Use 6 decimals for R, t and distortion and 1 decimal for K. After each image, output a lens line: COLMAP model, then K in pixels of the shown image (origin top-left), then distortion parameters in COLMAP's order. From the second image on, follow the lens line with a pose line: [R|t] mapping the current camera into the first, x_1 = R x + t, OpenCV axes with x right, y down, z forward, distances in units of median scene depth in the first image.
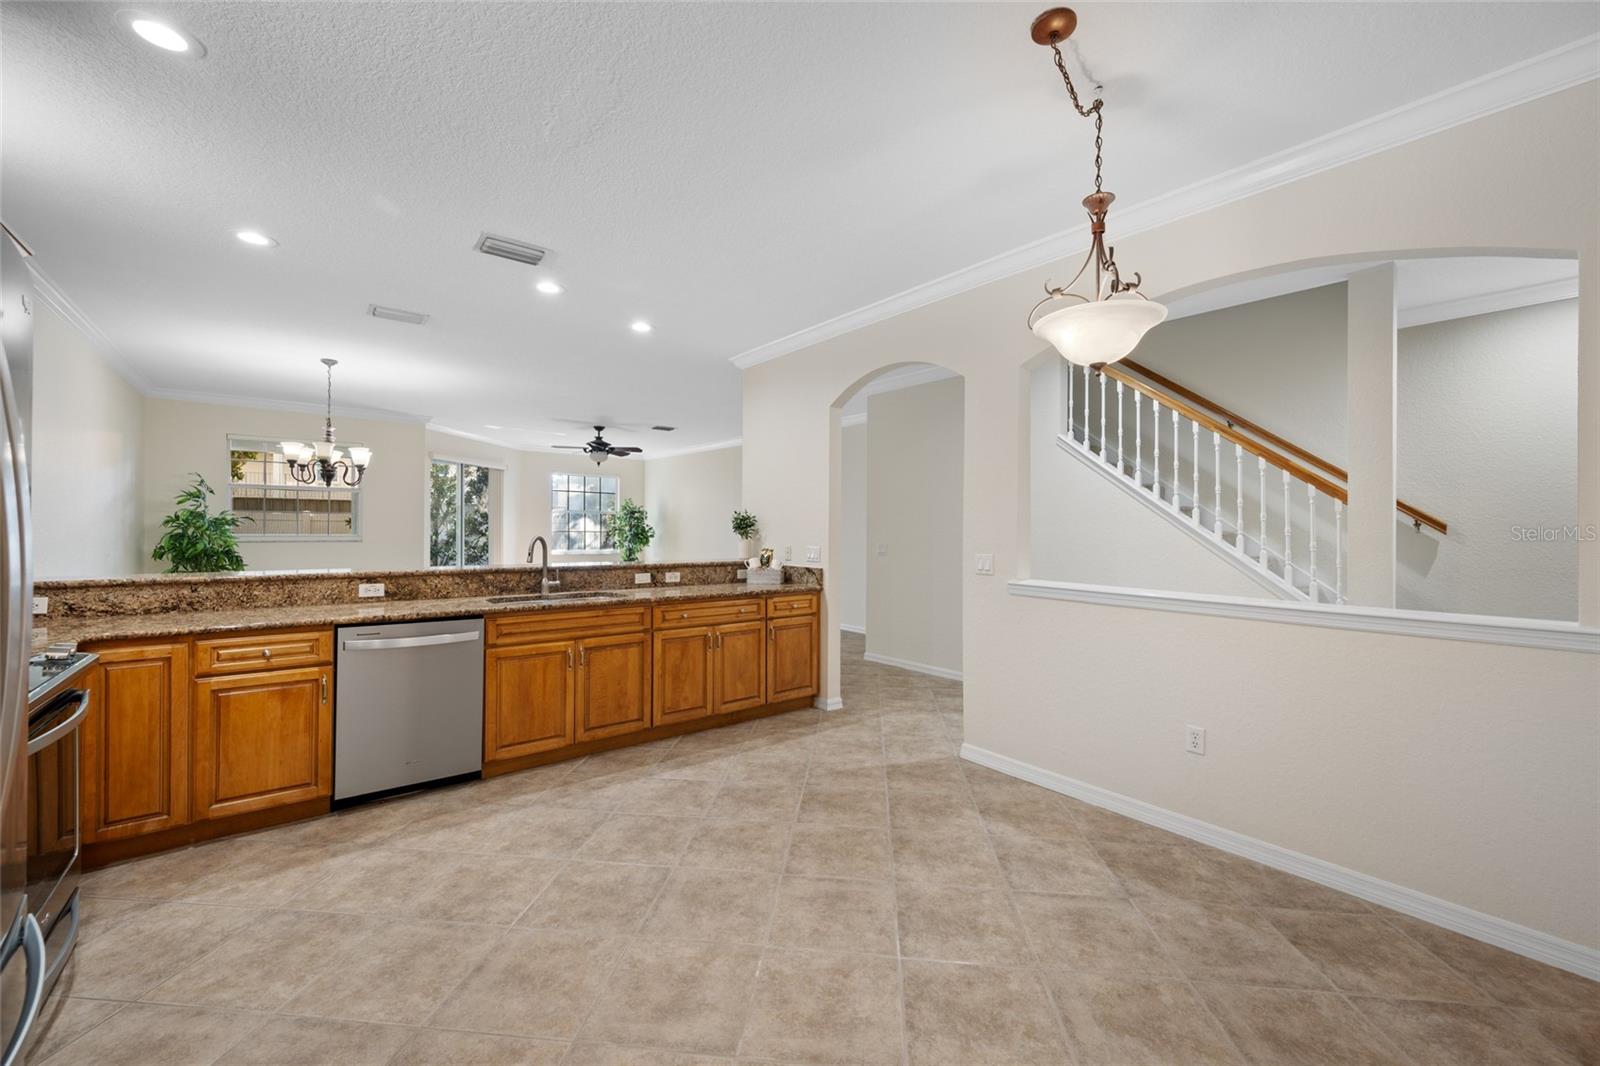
lens RADIAL K [[628.8, 0, 807.9], [0, 628.8, 537.2], [0, 0, 1]] dist [-0.001188, -0.000467]
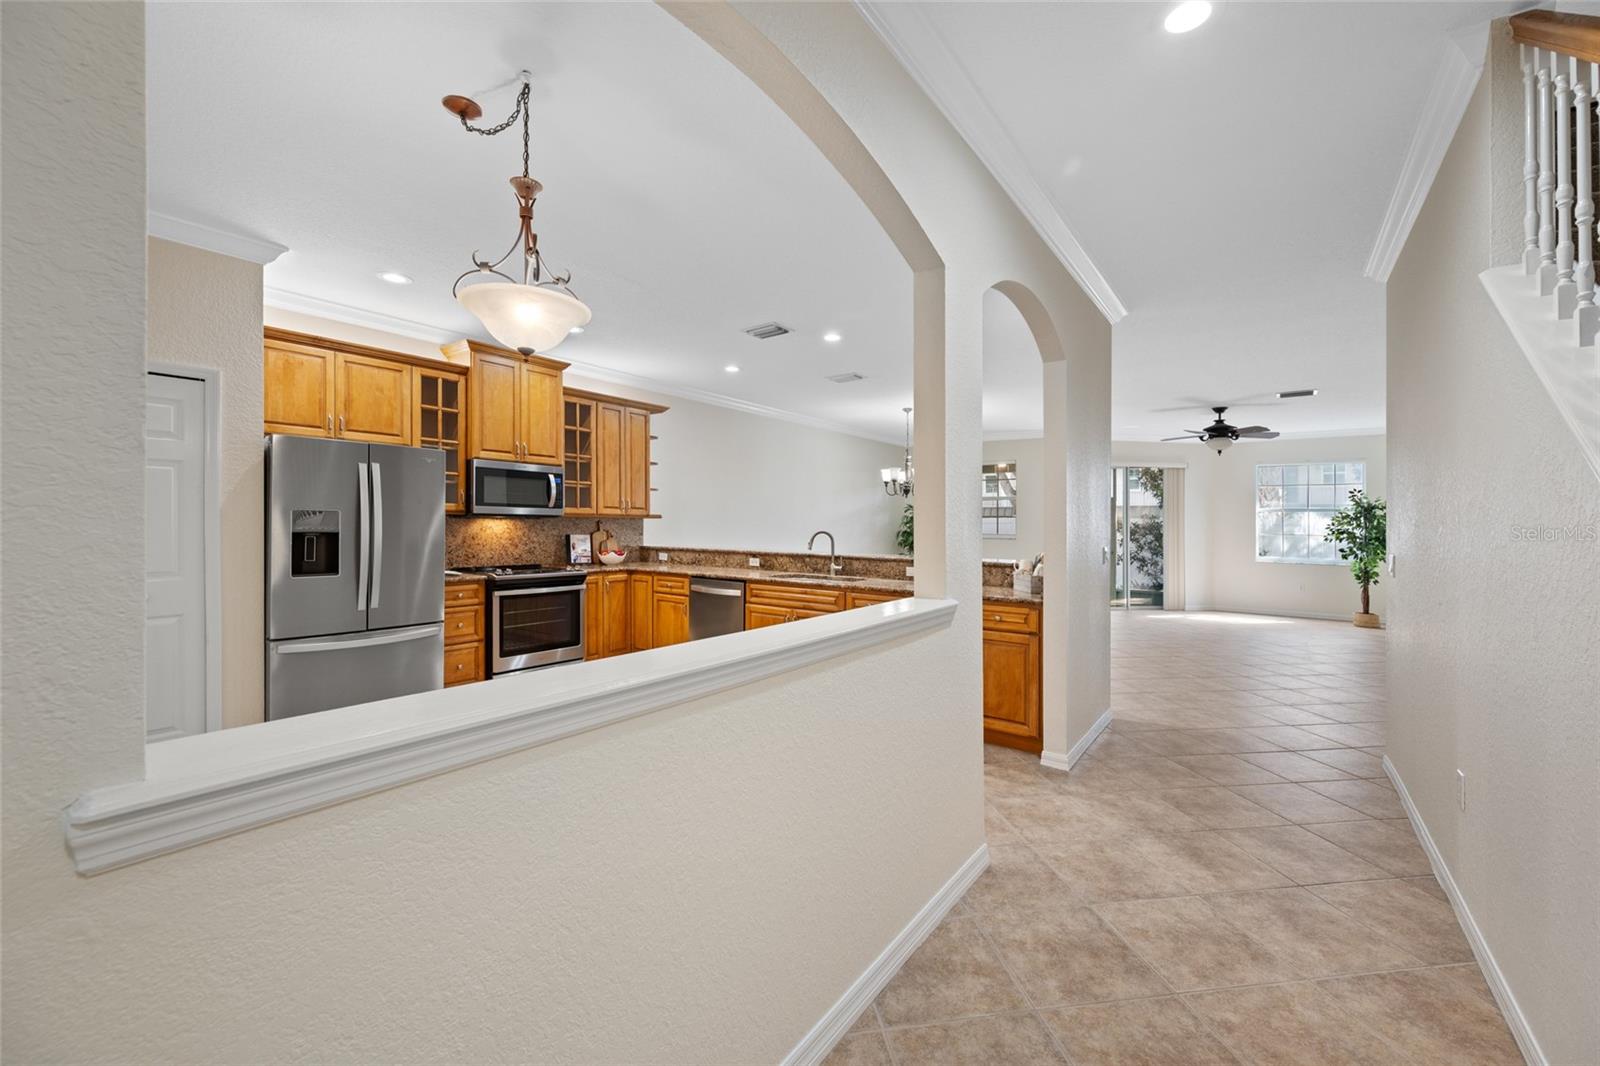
lens RADIAL K [[628.8, 0, 805.3], [0, 628.8, 534.1], [0, 0, 1]] dist [-0.001188, -0.000467]
pose [[0.252716, 0.009556, -0.967493, 0.931227], [-0.021235, 0.999765, 0.004328, 0.001103], [0.967307, 0.019451, 0.252859, 0.708427]]
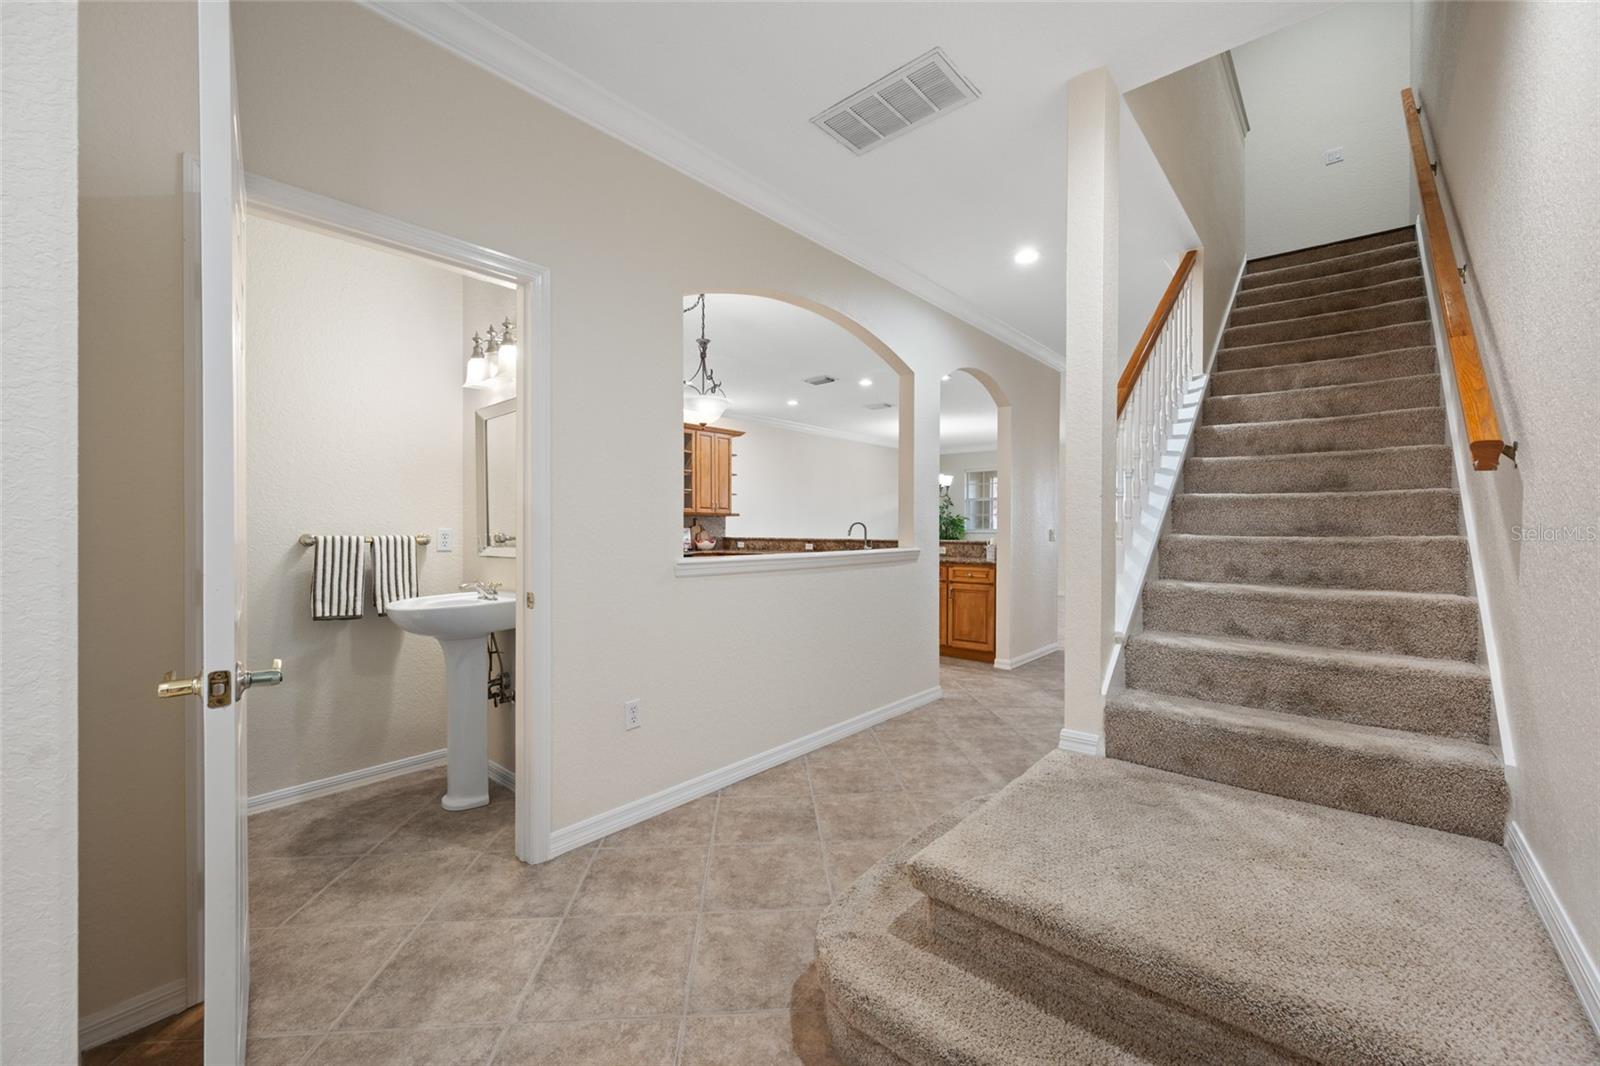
lens RADIAL K [[628.8, 0, 795.9], [0, 628.8, 575.9], [0, 0, 1]] dist [-0.001188, -0.000467]
pose [[0.162065, 0.062916, -0.984772, 1.525884], [-0.020055, 0.997969, 0.060459, 0.053009], [0.986576, 0.009951, 0.162997, 0.583160]]
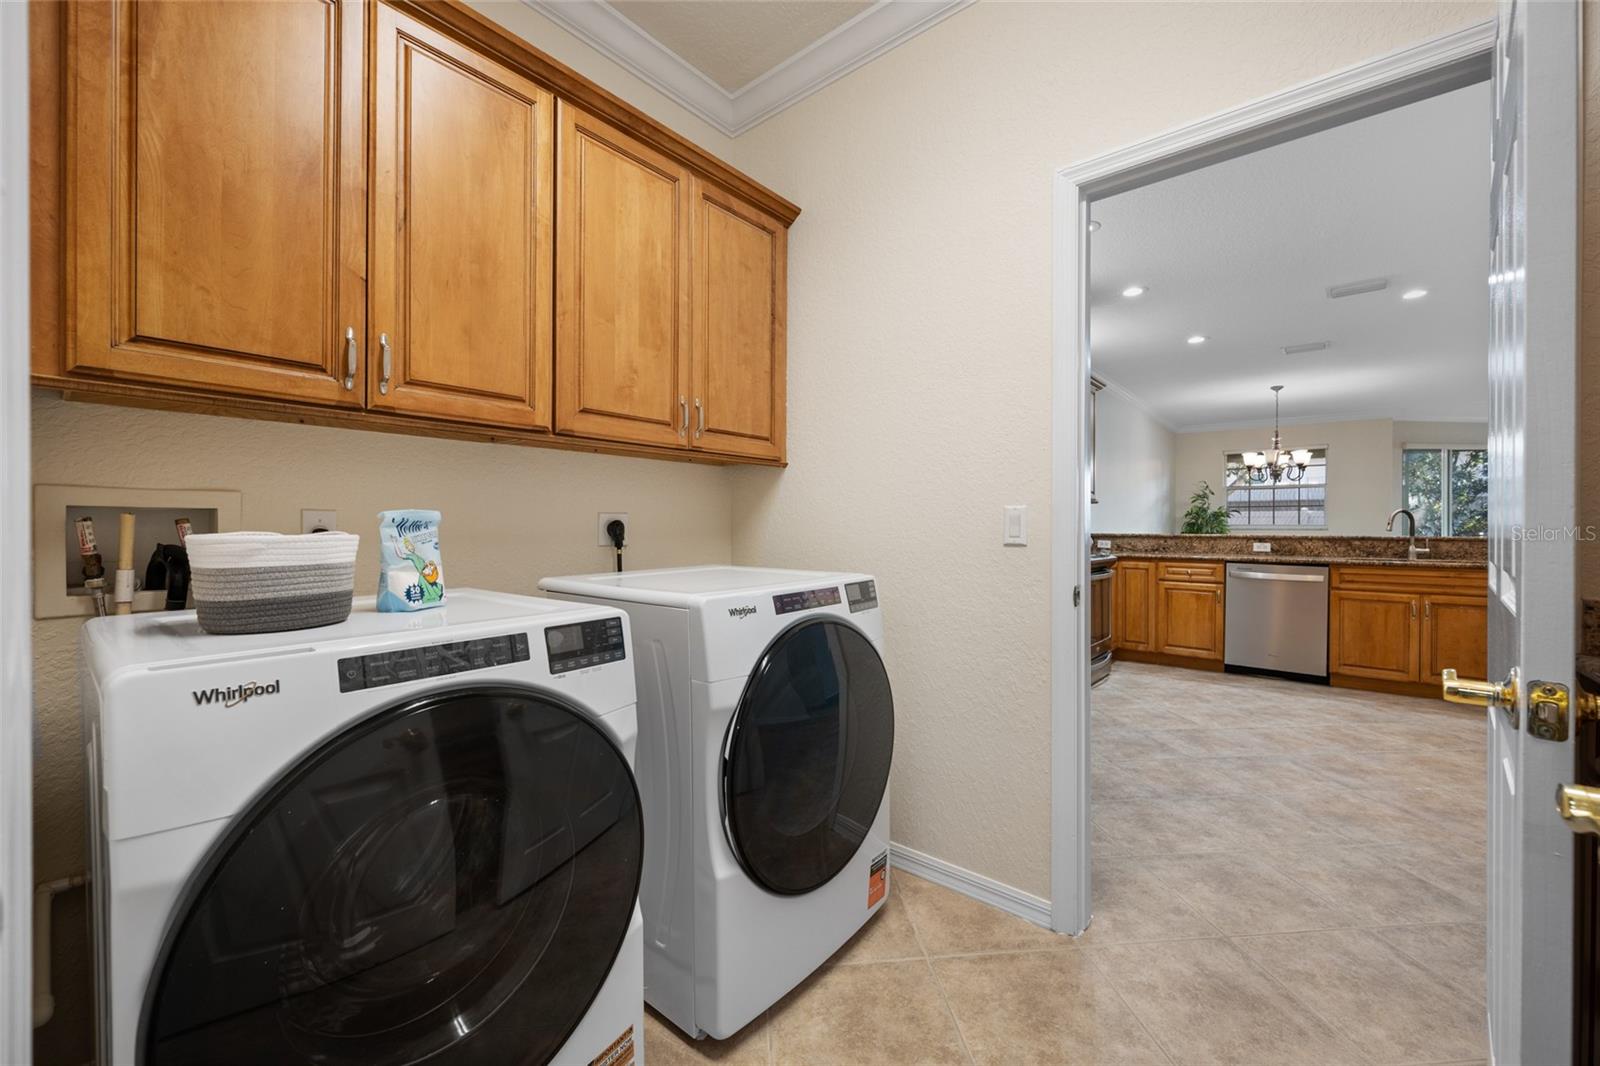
lens RADIAL K [[628.8, 0, 796.6], [0, 628.8, 524.6], [0, 0, 1]] dist [-0.001188, -0.000467]
pose [[0.174759, -0.012221, -0.984535, 0.602559], [-0.013495, 0.999799, -0.014806, 0.067246], [0.984519, 0.015874, 0.174559, -0.370854]]
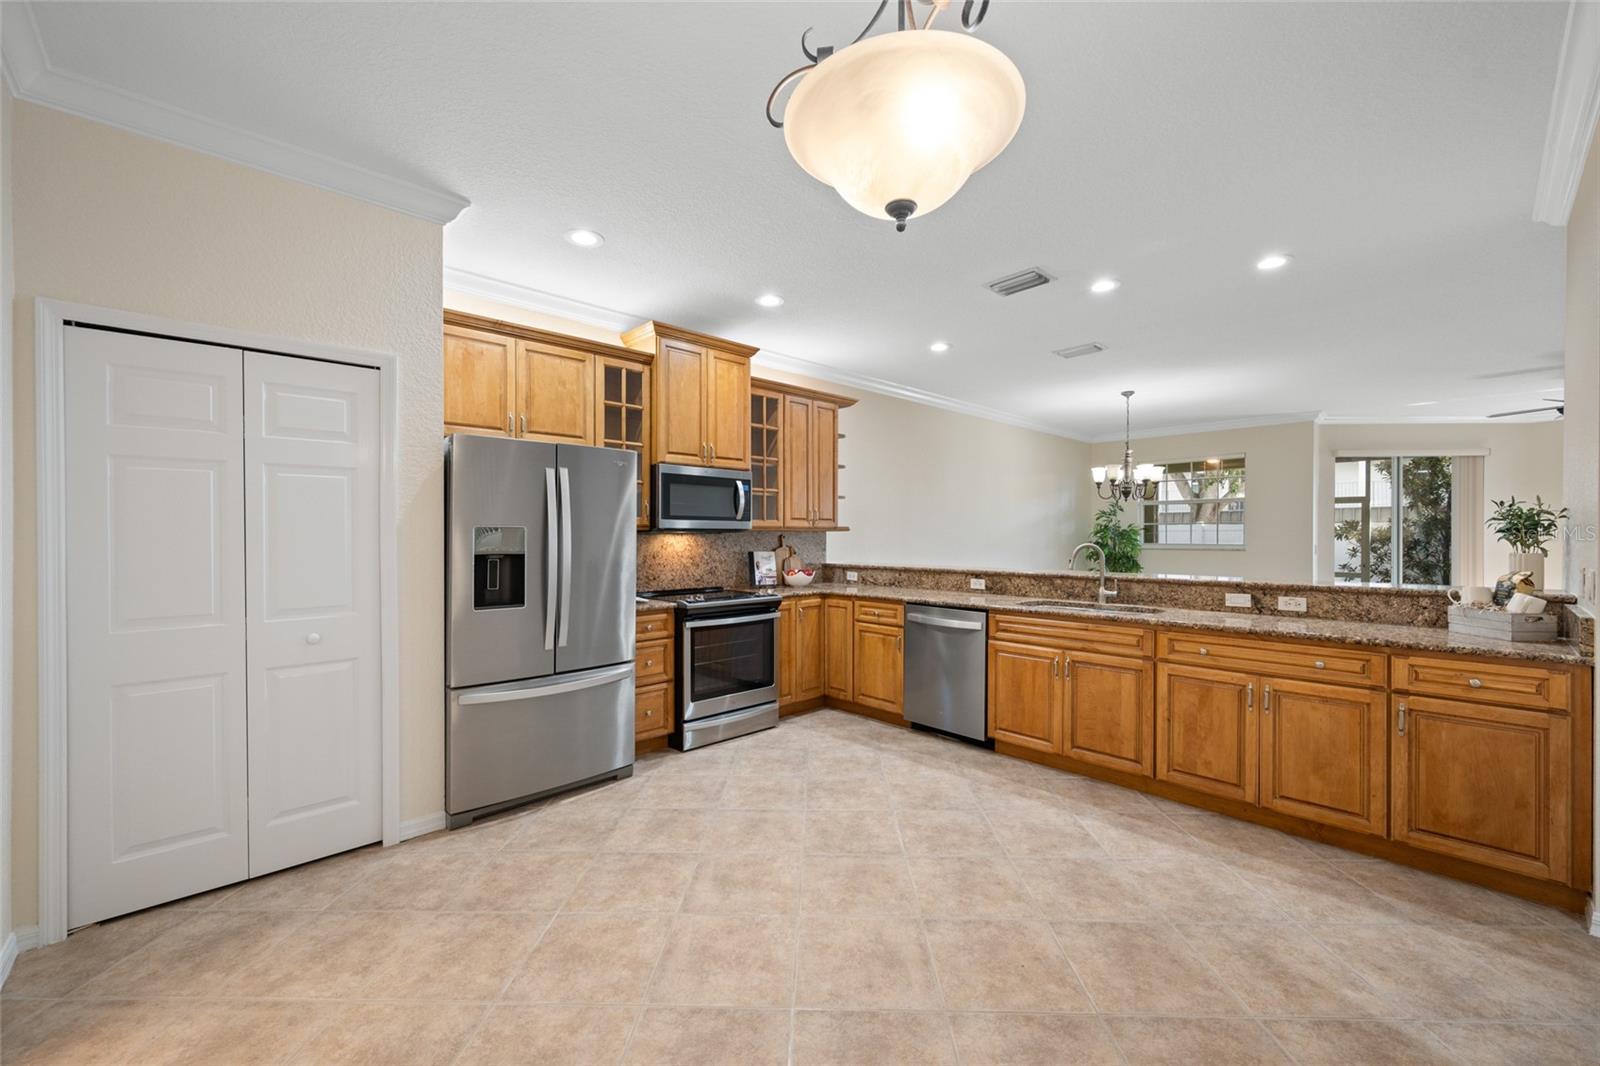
lens RADIAL K [[628.8, 0, 799.7], [0, 628.8, 538.6], [0, 0, 1]] dist [-0.001188, -0.000467]
pose [[0.067847, -0.003455, -0.997690, 0.595212], [-0.009614, 0.999945, -0.004117, -0.001339], [0.997649, 0.009871, 0.067810, 0.534609]]
